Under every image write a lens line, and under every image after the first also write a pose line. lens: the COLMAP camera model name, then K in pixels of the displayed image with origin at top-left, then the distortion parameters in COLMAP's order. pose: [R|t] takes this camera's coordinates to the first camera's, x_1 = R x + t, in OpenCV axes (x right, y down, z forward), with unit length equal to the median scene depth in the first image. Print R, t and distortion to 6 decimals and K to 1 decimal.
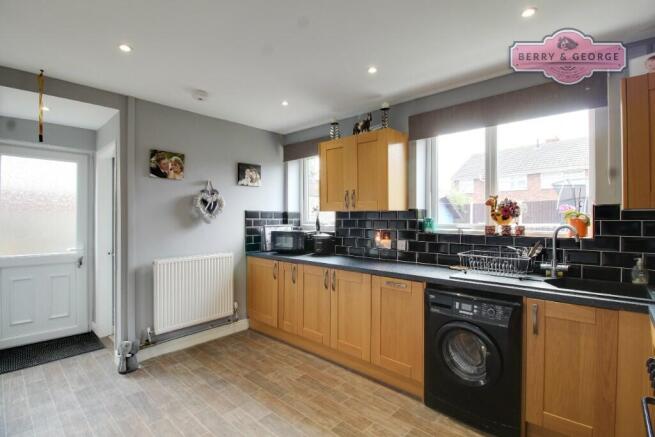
lens RADIAL K [[308.0, 0, 330.2], [0, 308.0, 218.4], [0, 0, 1]] dist [-0.006315, -0.000186]
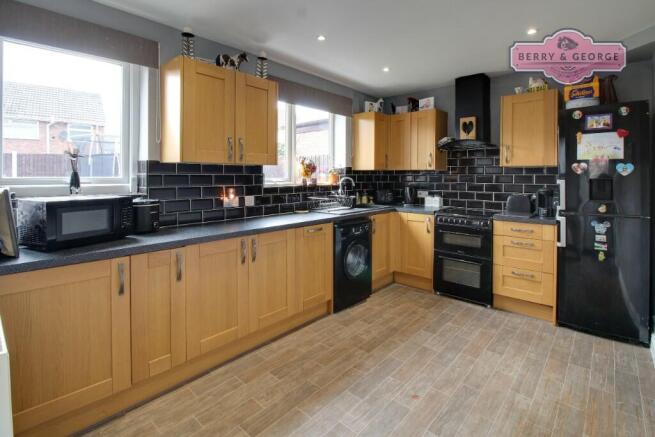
lens RADIAL K [[308.0, 0, 356.8], [0, 308.0, 178.3], [0, 0, 1]] dist [-0.006315, -0.000186]
pose [[-0.036882, -0.010578, 0.999264, -0.874370], [0.000753, 0.999943, 0.010613, 0.006167], [-0.999319, 0.001144, -0.036872, 0.815873]]
